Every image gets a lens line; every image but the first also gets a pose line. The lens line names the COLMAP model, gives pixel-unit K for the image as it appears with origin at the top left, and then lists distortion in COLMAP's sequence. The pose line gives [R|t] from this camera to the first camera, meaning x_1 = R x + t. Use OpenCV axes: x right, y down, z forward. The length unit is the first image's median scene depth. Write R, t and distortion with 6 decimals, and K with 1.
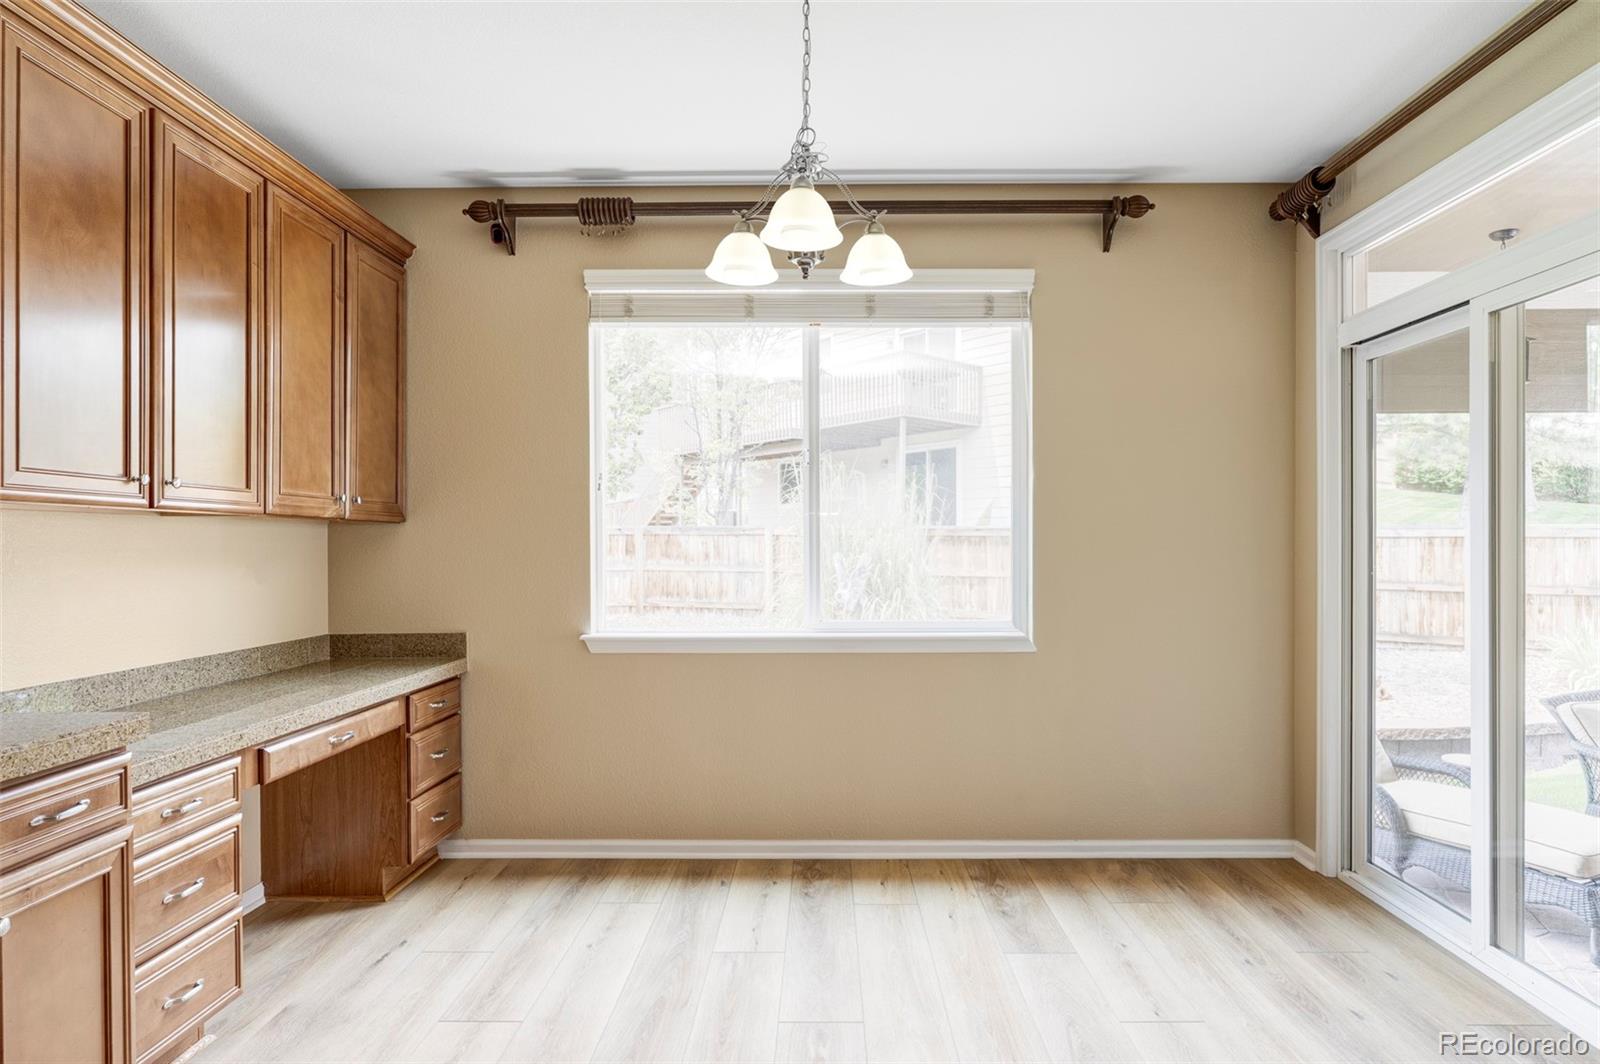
lens RADIAL K [[891.2, 0, 796.4], [0, 891.2, 549.0], [0, 0, 1]] dist [-0.000701, -0.000901]
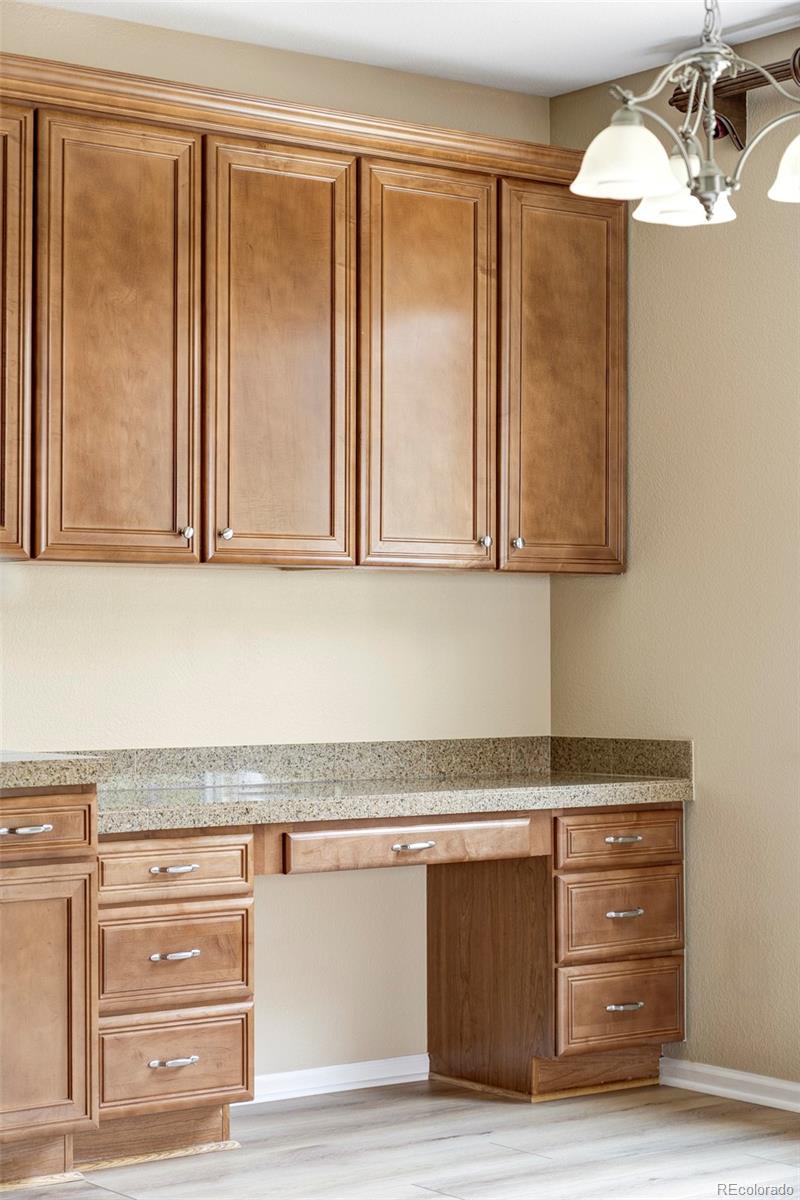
lens RADIAL K [[2410.6, 0, 400.0], [0, 2410.6, 600.0], [0, 0, 1]] dist [0.007062, 0.234911]
pose [[0.609181, -0.011856, -0.792942, 1.015971], [-0.005014, 0.999811, -0.018801, 0.028978], [0.793015, 0.015429, 0.609007, -0.270635]]
